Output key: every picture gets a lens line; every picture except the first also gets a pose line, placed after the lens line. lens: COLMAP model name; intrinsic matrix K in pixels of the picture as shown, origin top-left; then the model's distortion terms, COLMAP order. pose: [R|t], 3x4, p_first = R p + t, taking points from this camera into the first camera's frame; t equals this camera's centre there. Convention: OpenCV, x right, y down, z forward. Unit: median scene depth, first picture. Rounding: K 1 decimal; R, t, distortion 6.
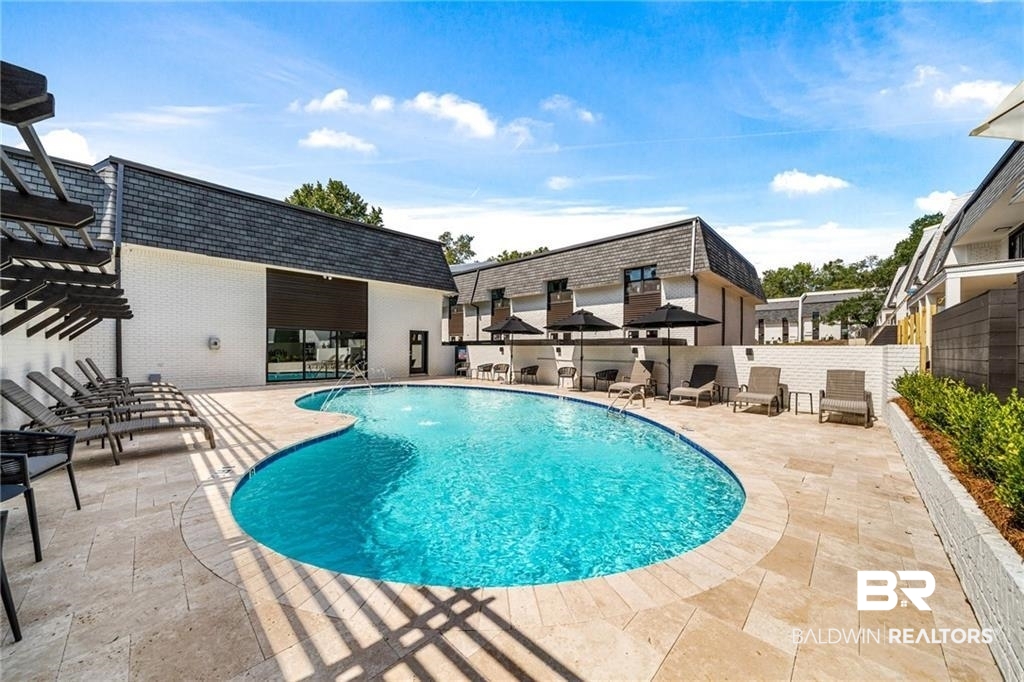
lens RADIAL K [[351.2, 0, 512.0], [0, 351.2, 341.0], [0, 0, 1]] dist [-0.001207, 0.000030]
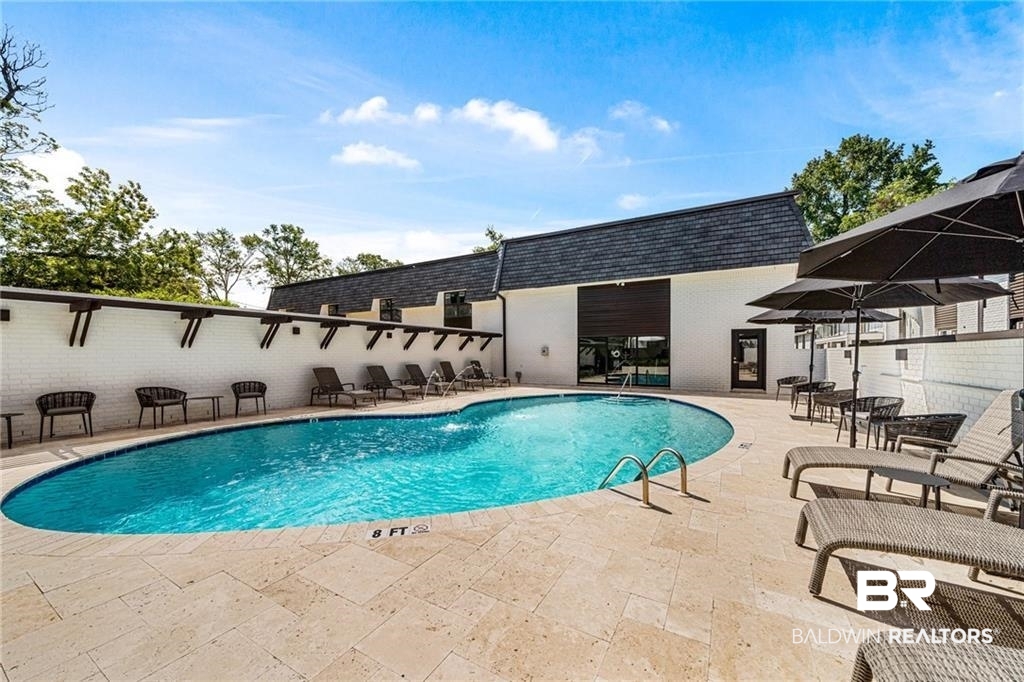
lens RADIAL K [[362.4, 0, 513.4], [0, 362.4, 356.8], [0, 0, 1]] dist [-0.017273, -0.000022]
pose [[0.271106, 0.003194, -0.962544, 0.350215], [0.027067, 0.999574, 0.010941, 0.007046], [0.962169, -0.029020, 0.270904, 0.375084]]
